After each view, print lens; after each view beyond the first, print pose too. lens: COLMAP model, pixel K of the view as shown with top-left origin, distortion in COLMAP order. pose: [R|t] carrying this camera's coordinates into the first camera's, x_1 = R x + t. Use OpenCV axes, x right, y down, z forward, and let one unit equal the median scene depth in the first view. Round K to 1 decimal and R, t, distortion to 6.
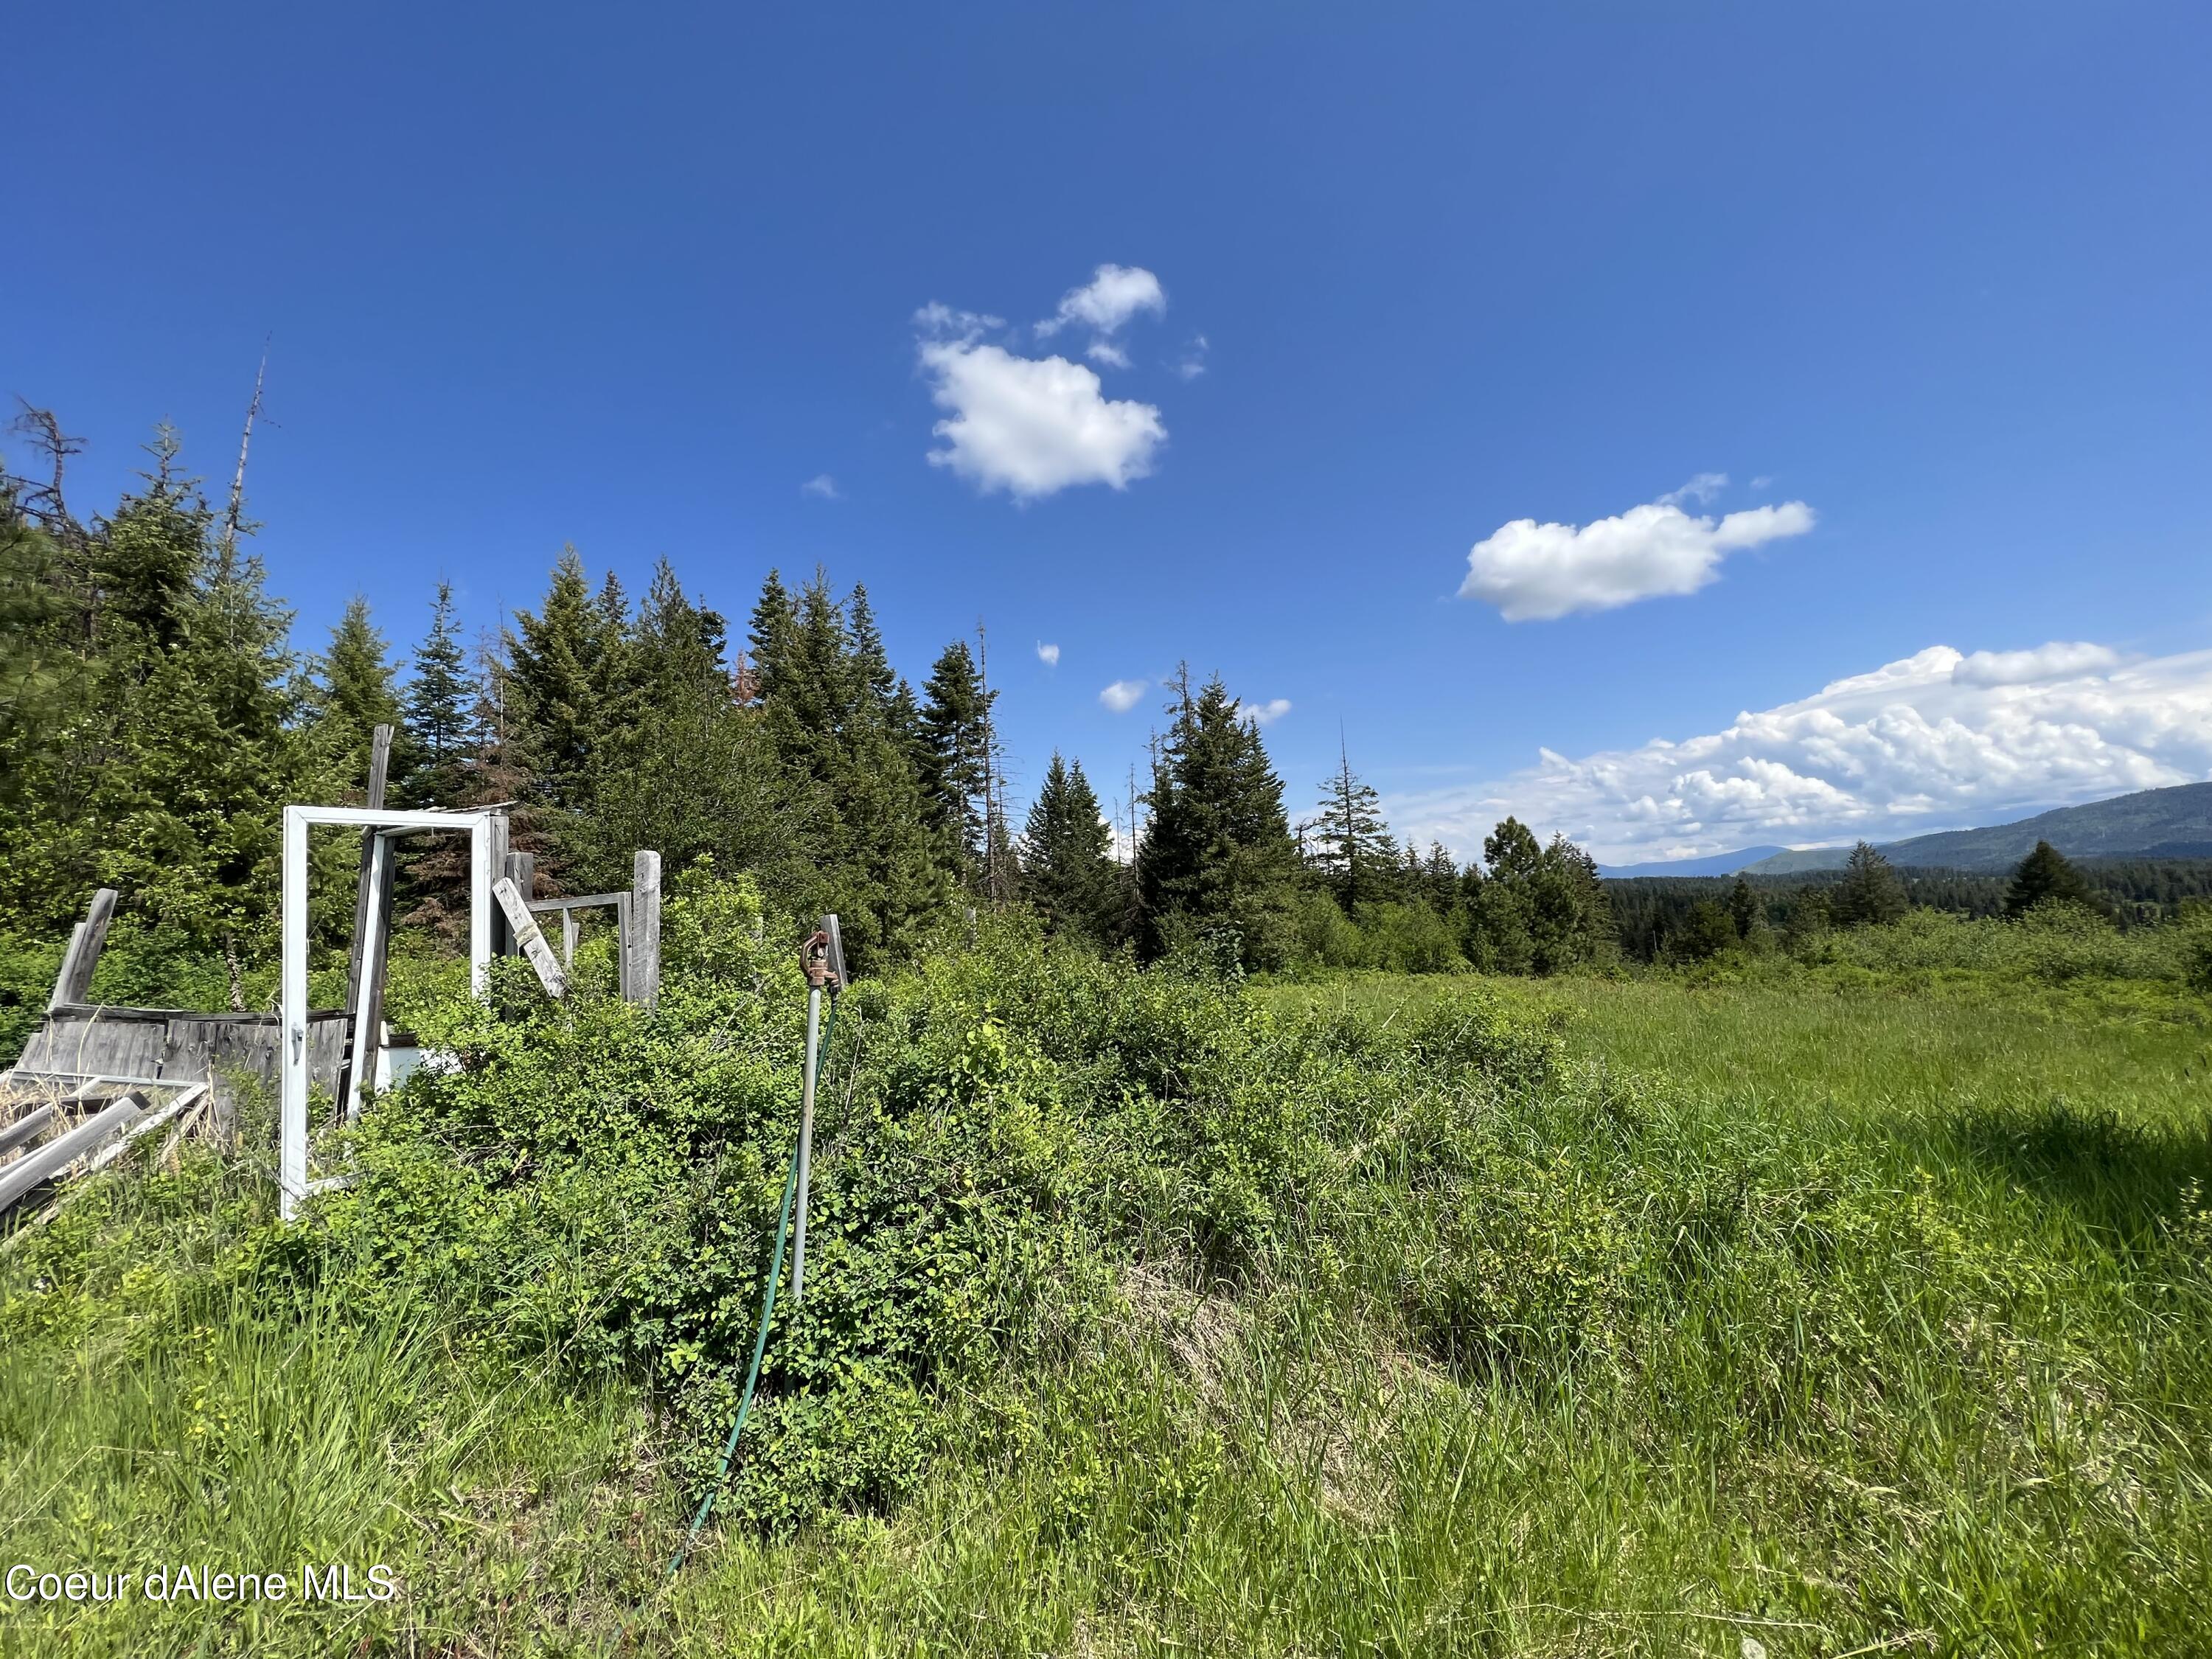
lens RADIAL K [[878.7, 0, 1106.0], [0, 878.7, 829.5], [0, 0, 1]] dist [-0.047653, -0.000072]
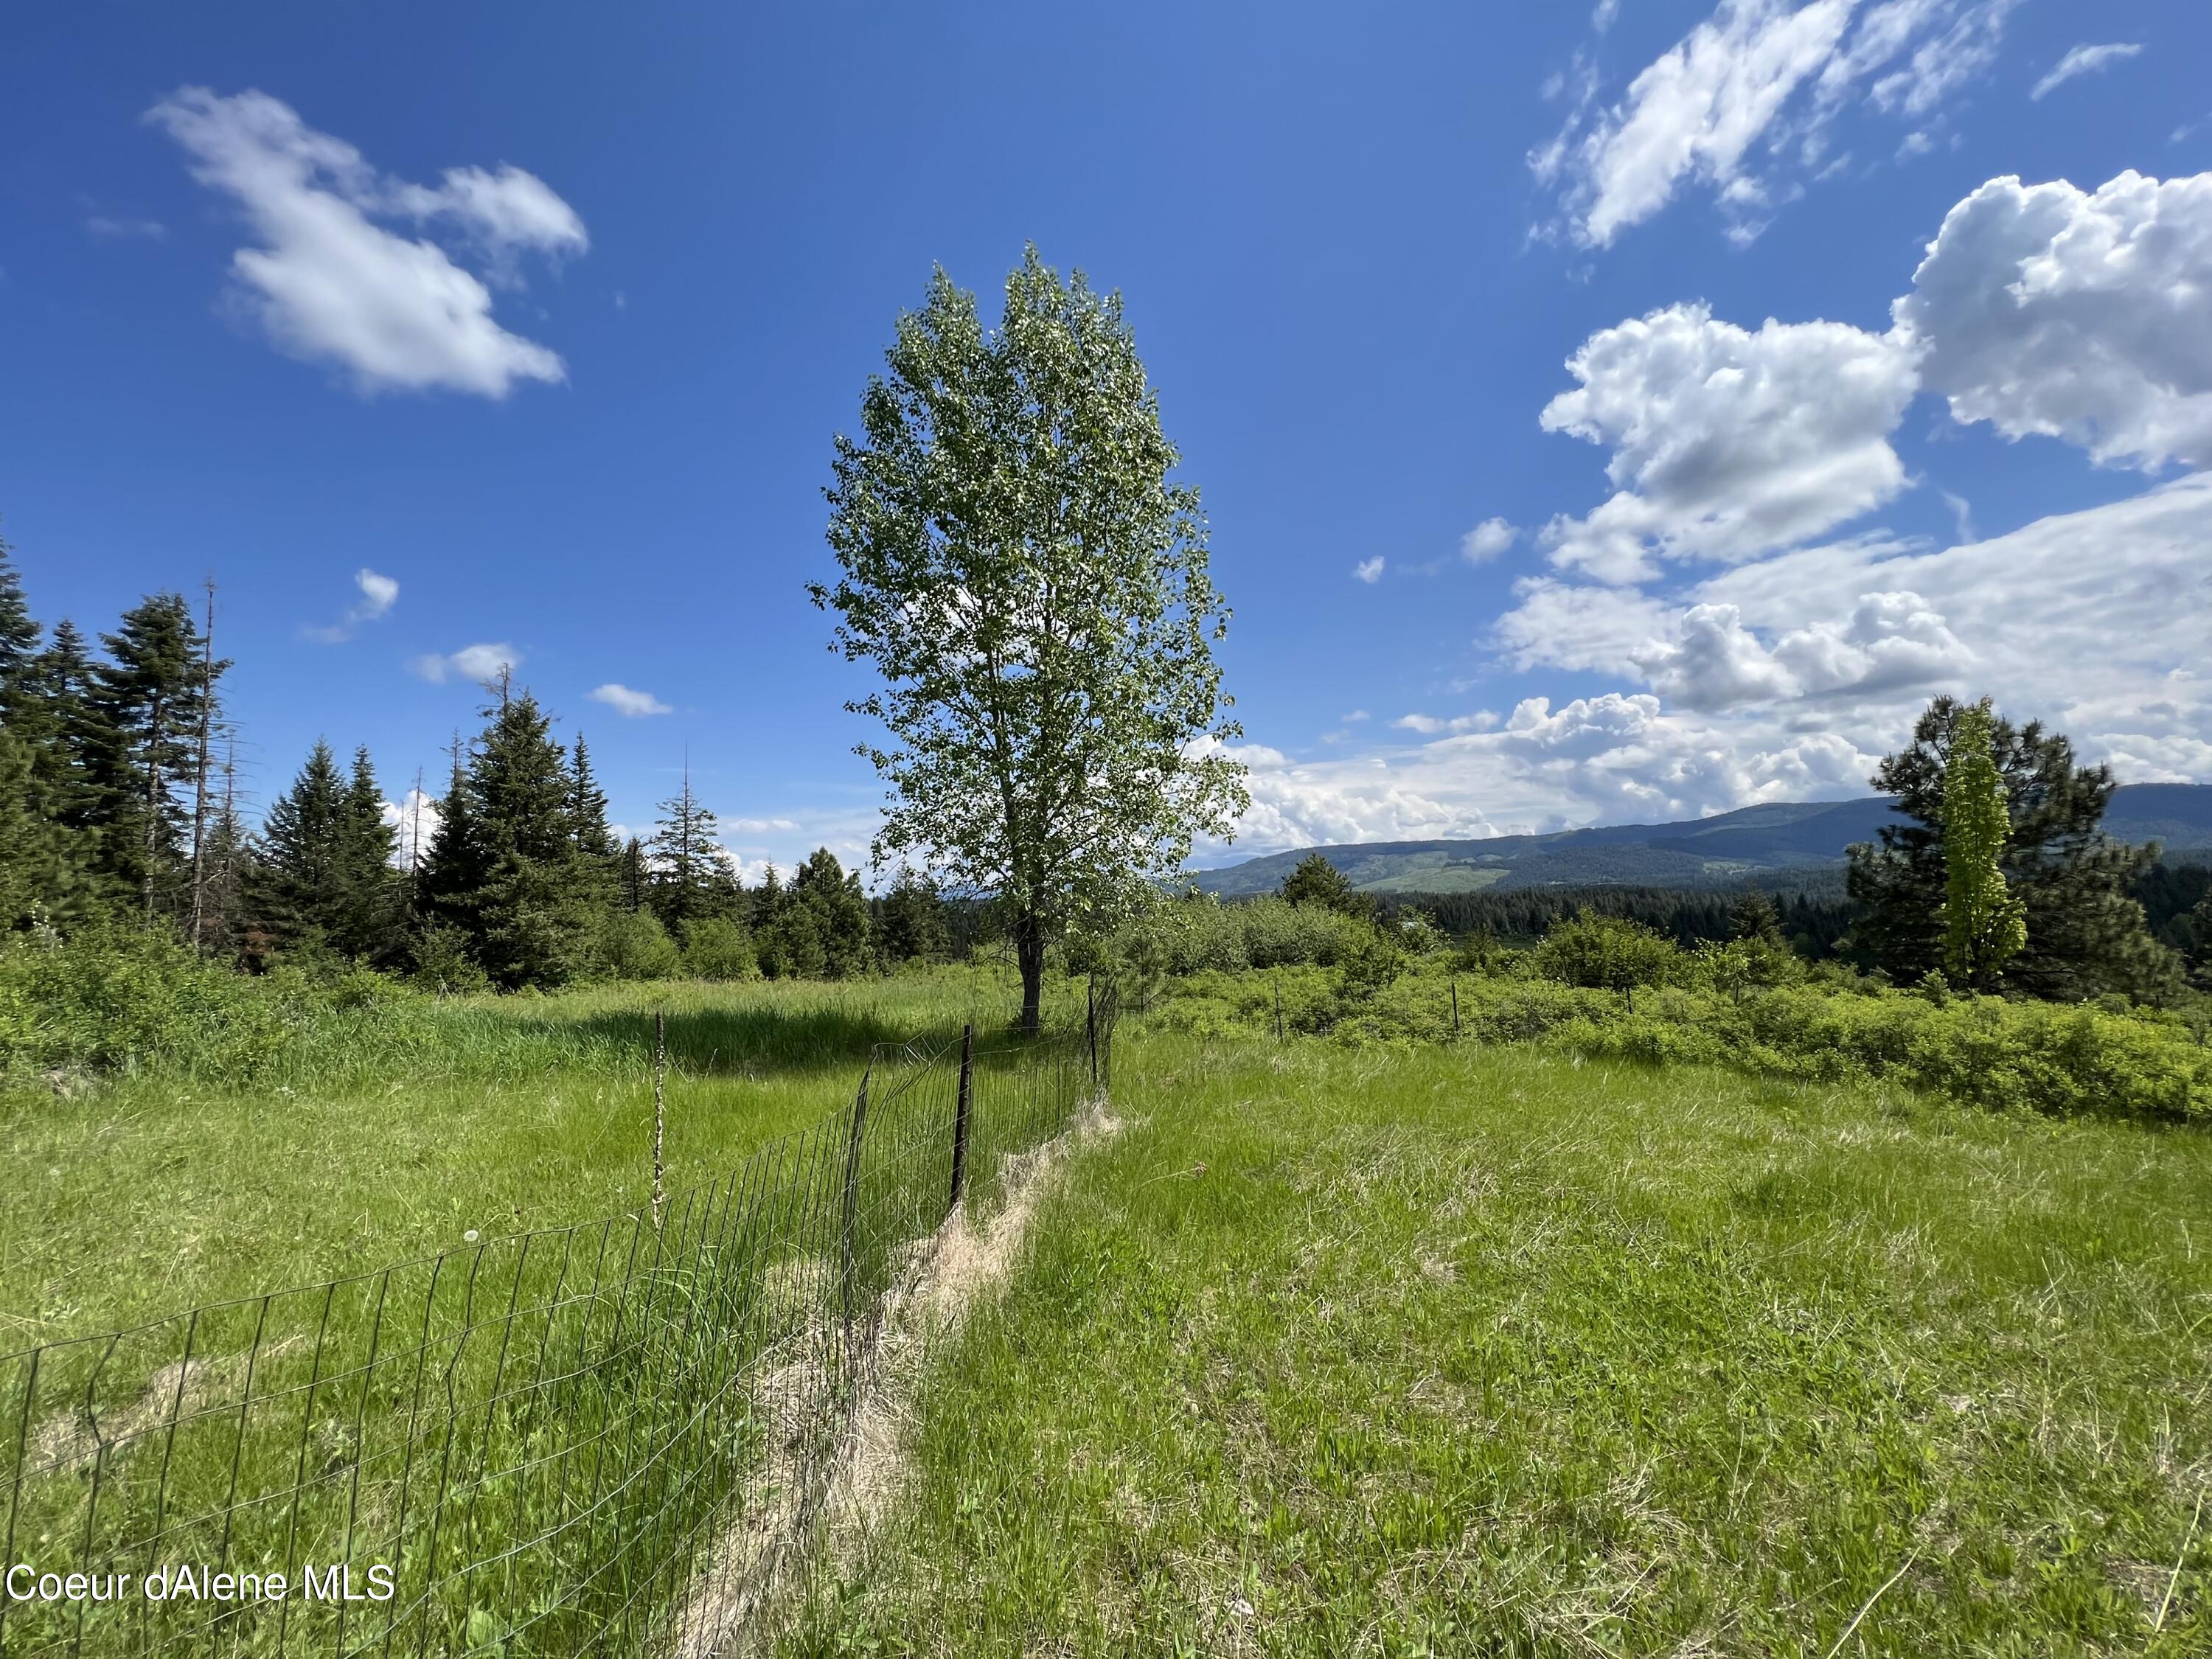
lens RADIAL K [[829.1, 0, 1106.0], [0, 829.1, 829.5], [0, 0, 1]] dist [-0.024341, 0.000040]
pose [[0.774618, 0.072993, 0.628203, 0.054557], [-0.060346, 0.997316, -0.041471, -0.016798], [-0.629543, -0.005785, 0.776944, -0.127865]]
